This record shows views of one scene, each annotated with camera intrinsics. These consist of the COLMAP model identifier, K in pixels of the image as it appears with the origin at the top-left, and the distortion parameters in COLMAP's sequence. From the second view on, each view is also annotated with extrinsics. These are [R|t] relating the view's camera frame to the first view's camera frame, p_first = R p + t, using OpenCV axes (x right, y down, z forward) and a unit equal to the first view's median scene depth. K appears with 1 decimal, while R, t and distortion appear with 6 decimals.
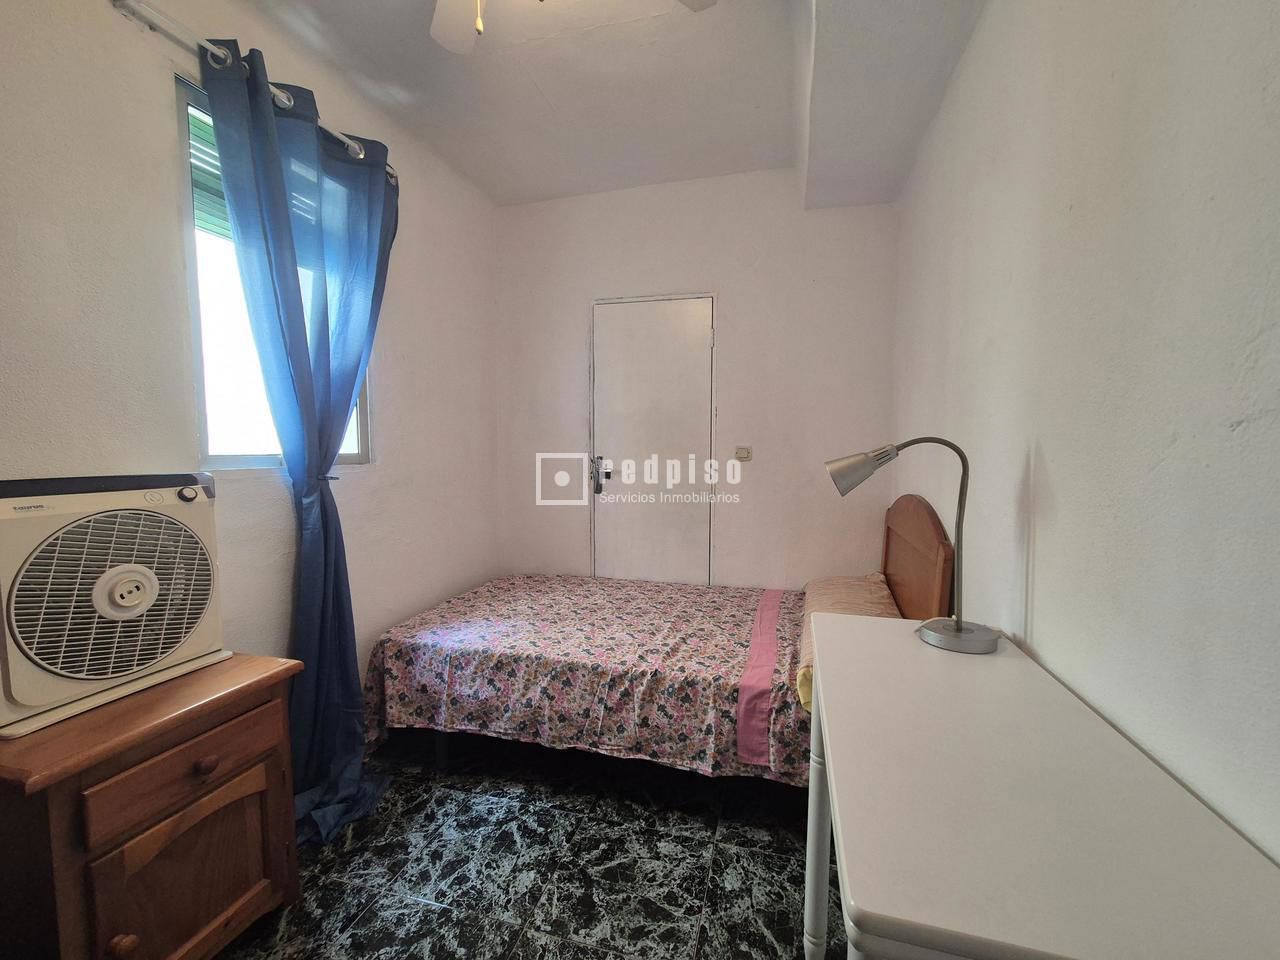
lens RADIAL K [[531.4, 0, 640.0], [0, 531.4, 480.0], [0, 0, 1]] dist [0.000725, 0.000967]
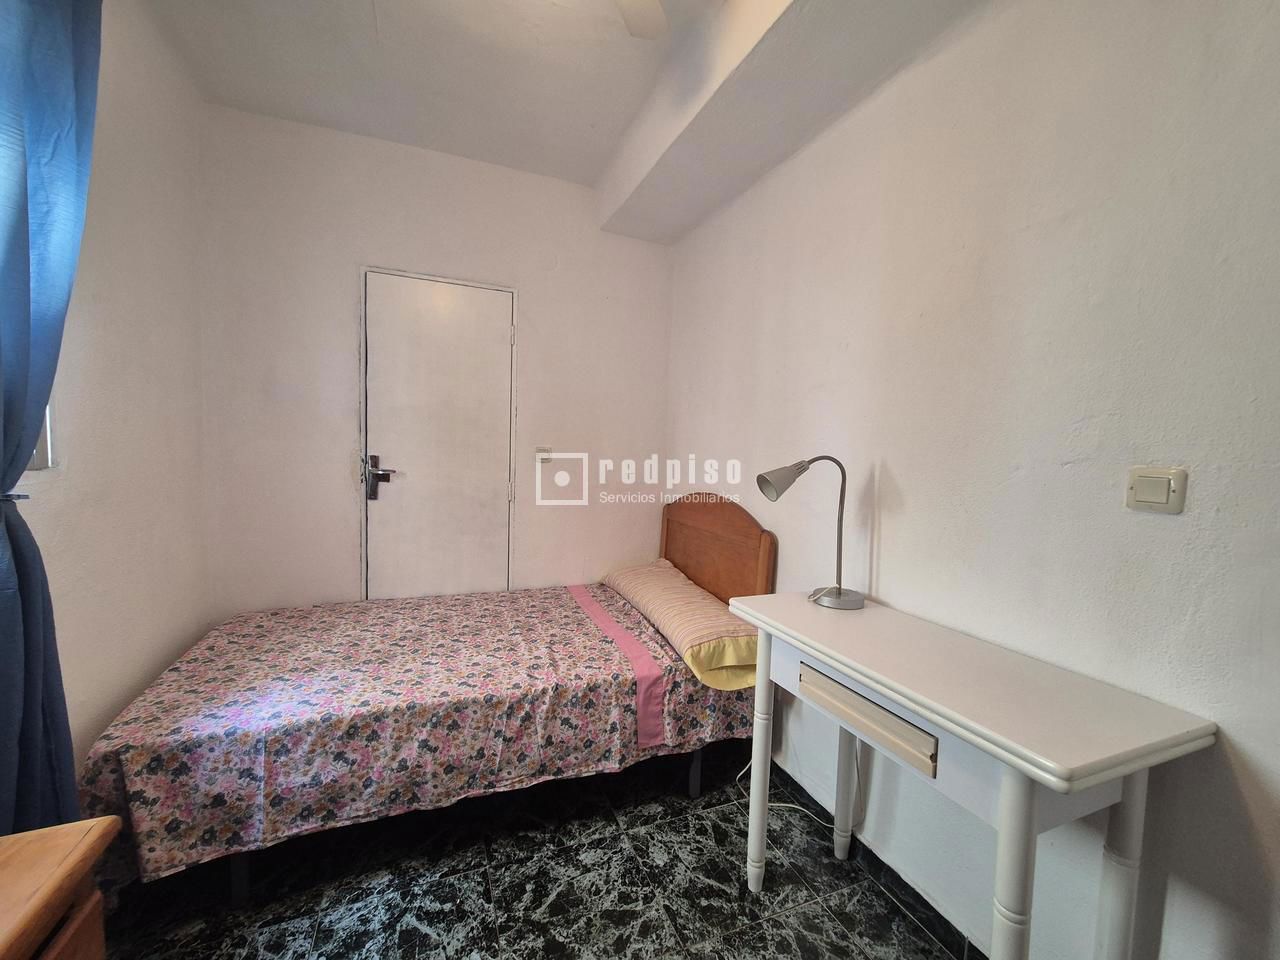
lens RADIAL K [[531.4, 0, 640.0], [0, 531.4, 480.0], [0, 0, 1]] dist [0.000725, 0.000967]
pose [[0.787711, -0.014859, 0.615866, -0.423959], [0.005248, 0.999835, 0.017411, -0.028201], [-0.616023, -0.010483, 0.787659, 0.145394]]
